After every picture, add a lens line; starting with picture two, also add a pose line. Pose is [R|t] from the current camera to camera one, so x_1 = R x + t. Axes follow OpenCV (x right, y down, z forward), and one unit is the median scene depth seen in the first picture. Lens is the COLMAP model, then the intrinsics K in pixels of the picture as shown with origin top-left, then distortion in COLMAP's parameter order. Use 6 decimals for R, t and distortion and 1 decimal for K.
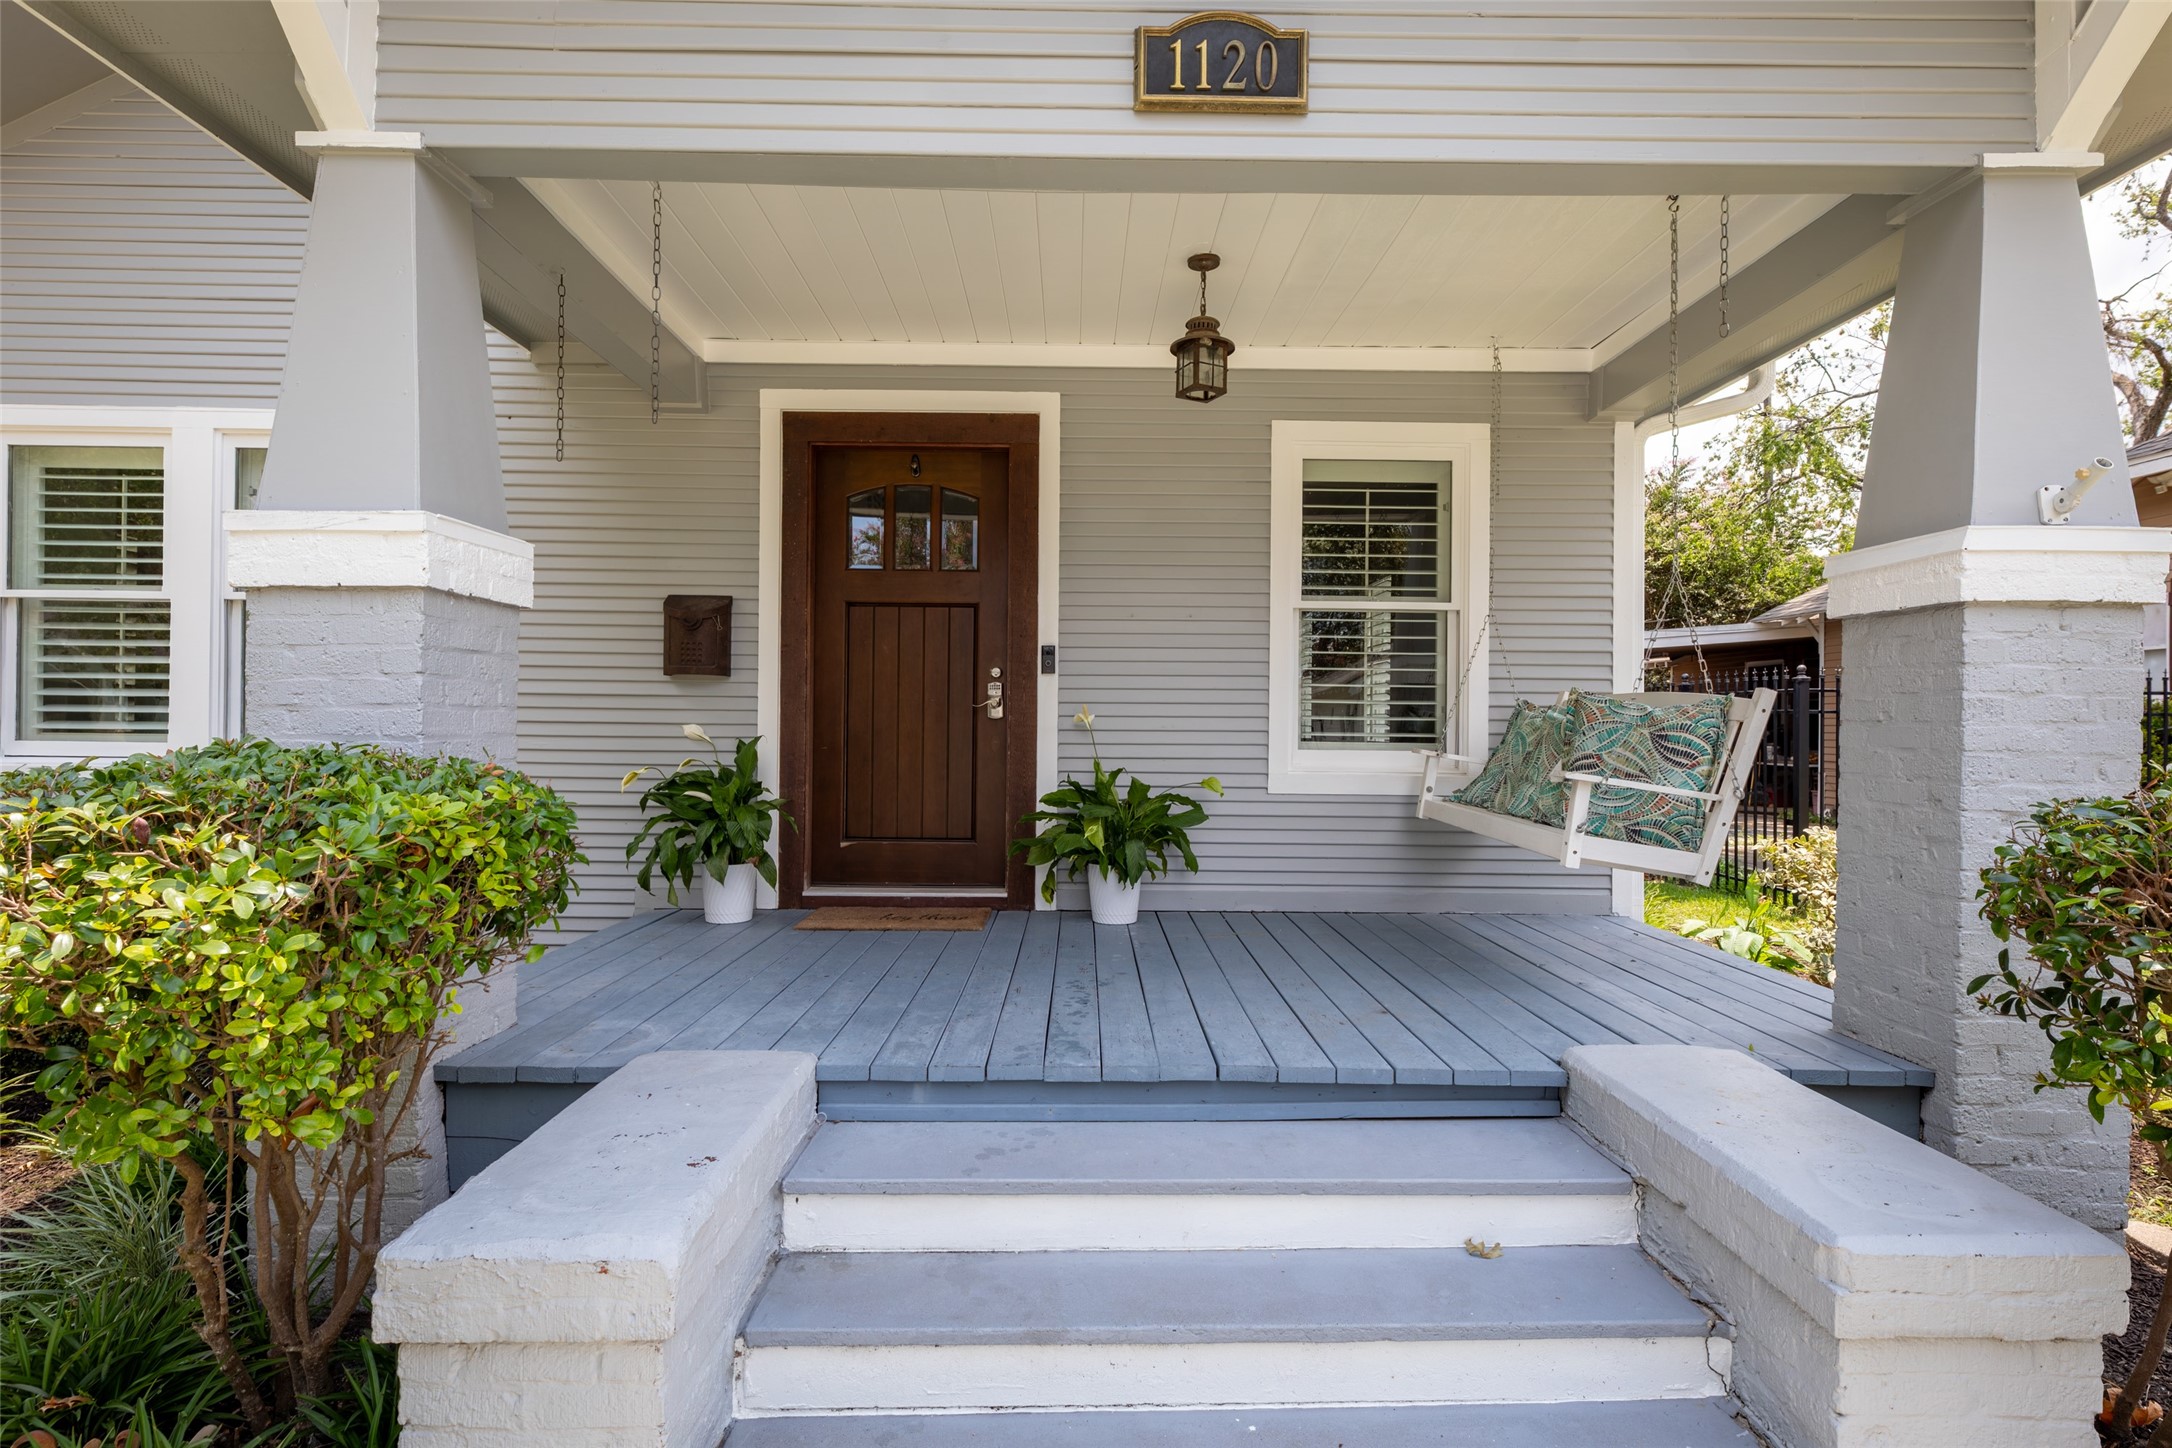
lens RADIAL K [[1054.6, 0, 1087.4], [0, 1054.6, 712.8], [0, 0, 1]] dist [0.001814, 0.000387]
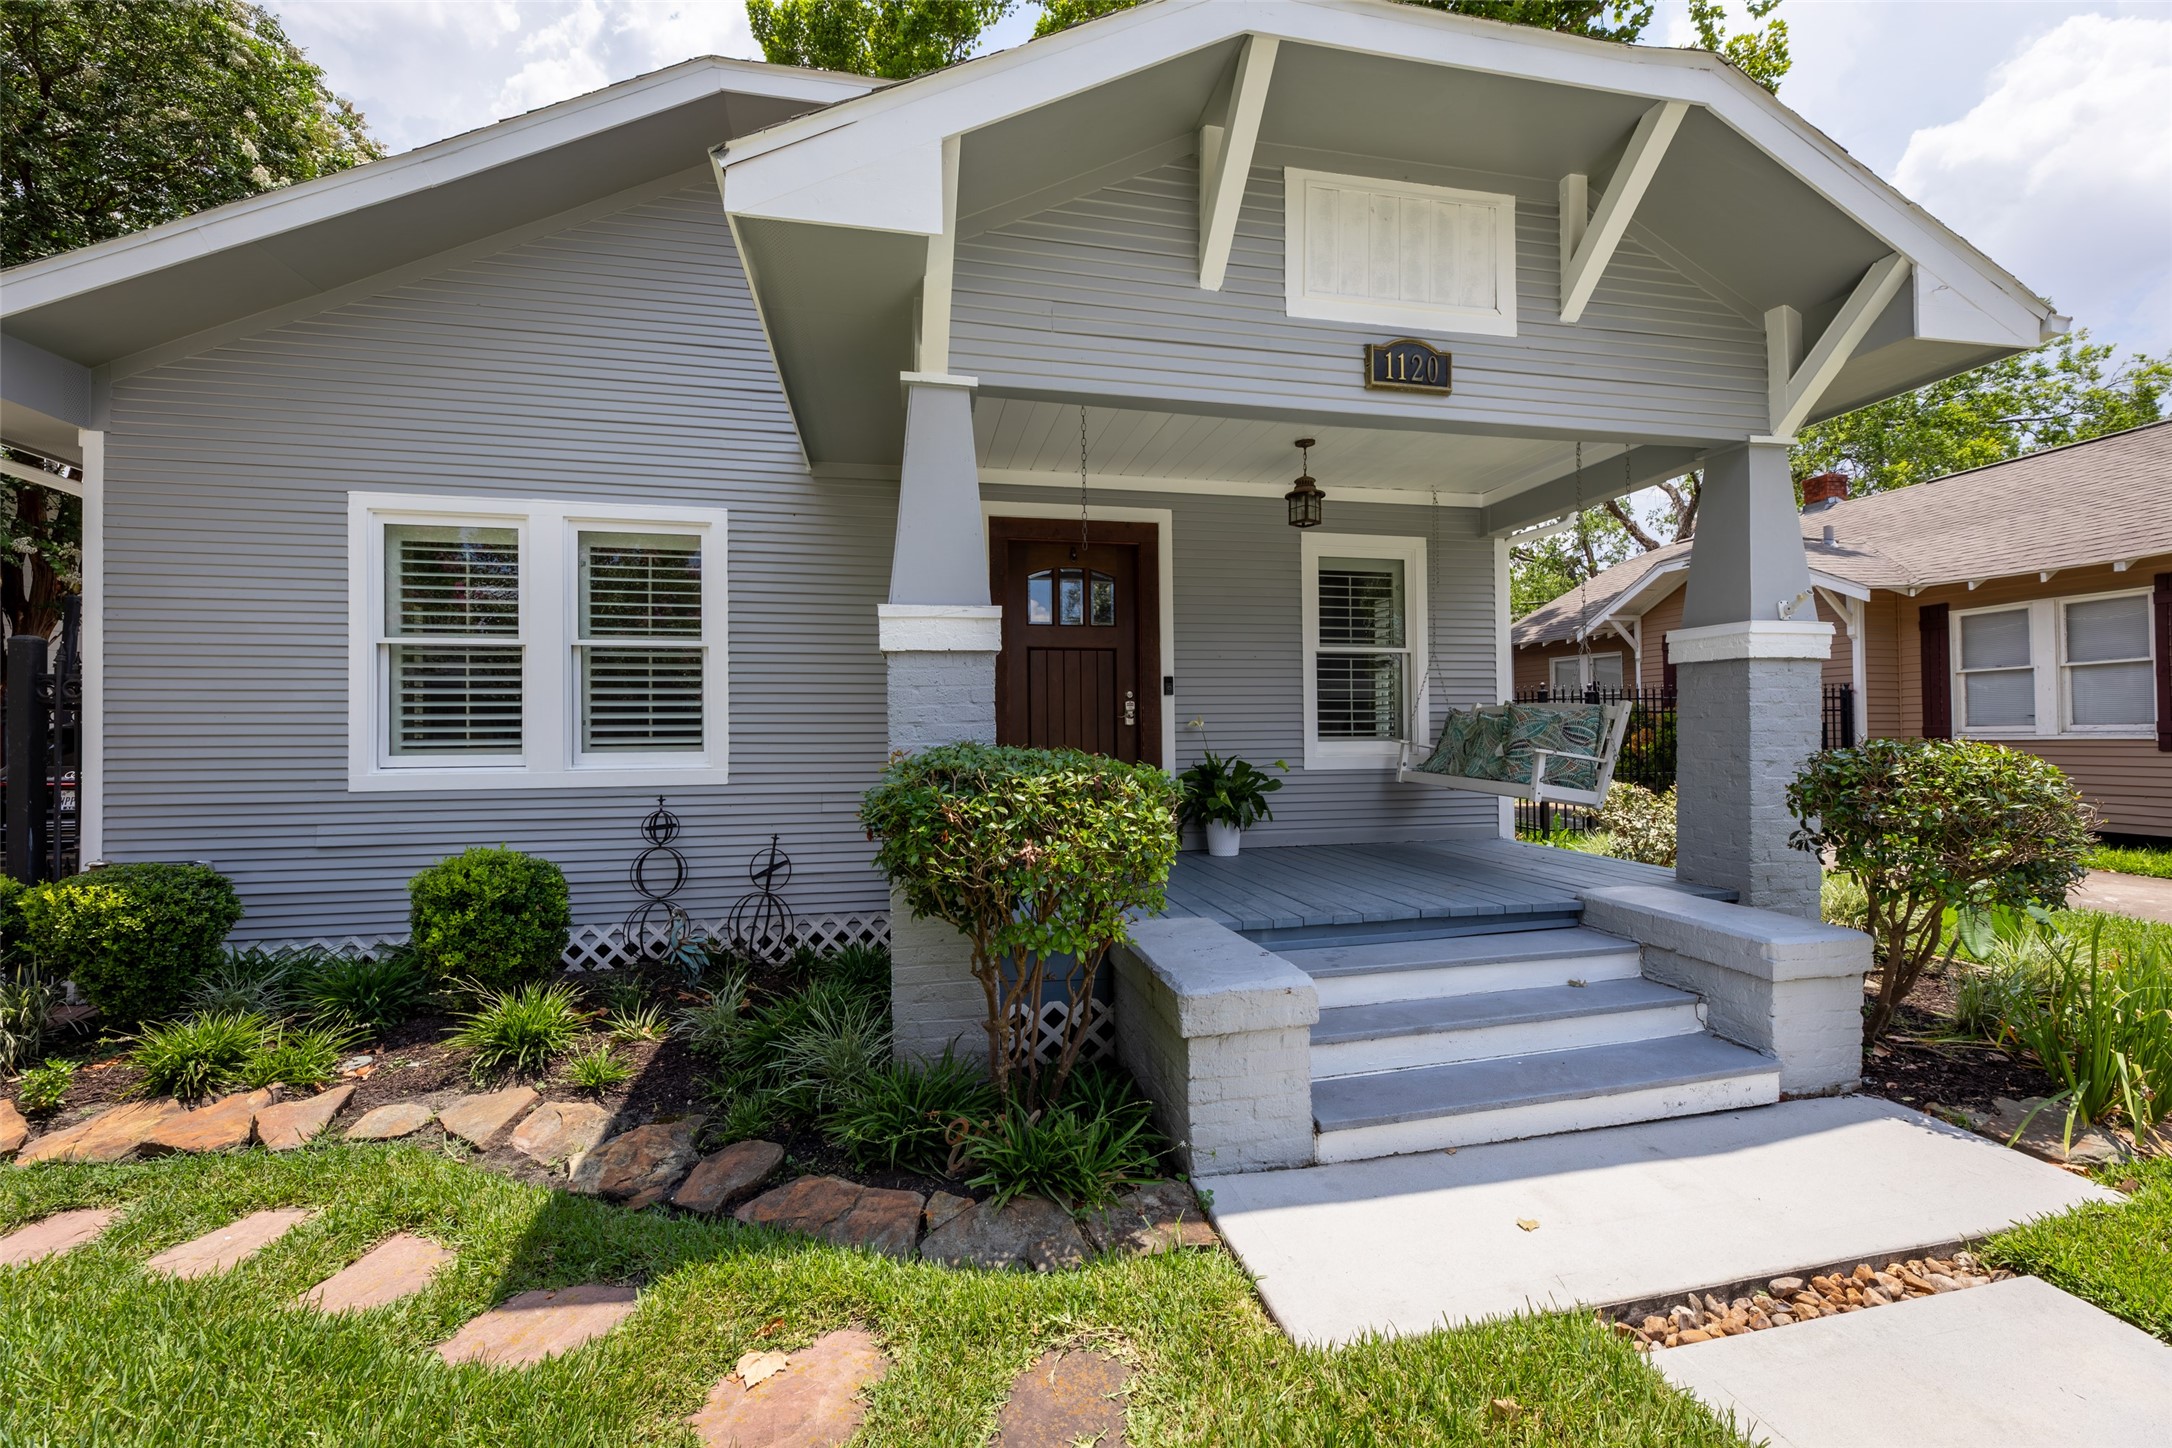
lens RADIAL K [[882.0, 0, 1082.4], [0, 882.0, 715.3], [0, 0, 1]] dist [0.001768, 0.000184]
pose [[0.978459, -0.014951, 0.205898, -0.437789], [0.016171, 0.999860, -0.004242, -0.004757], [-0.205806, 0.007480, 0.978564, -0.222793]]
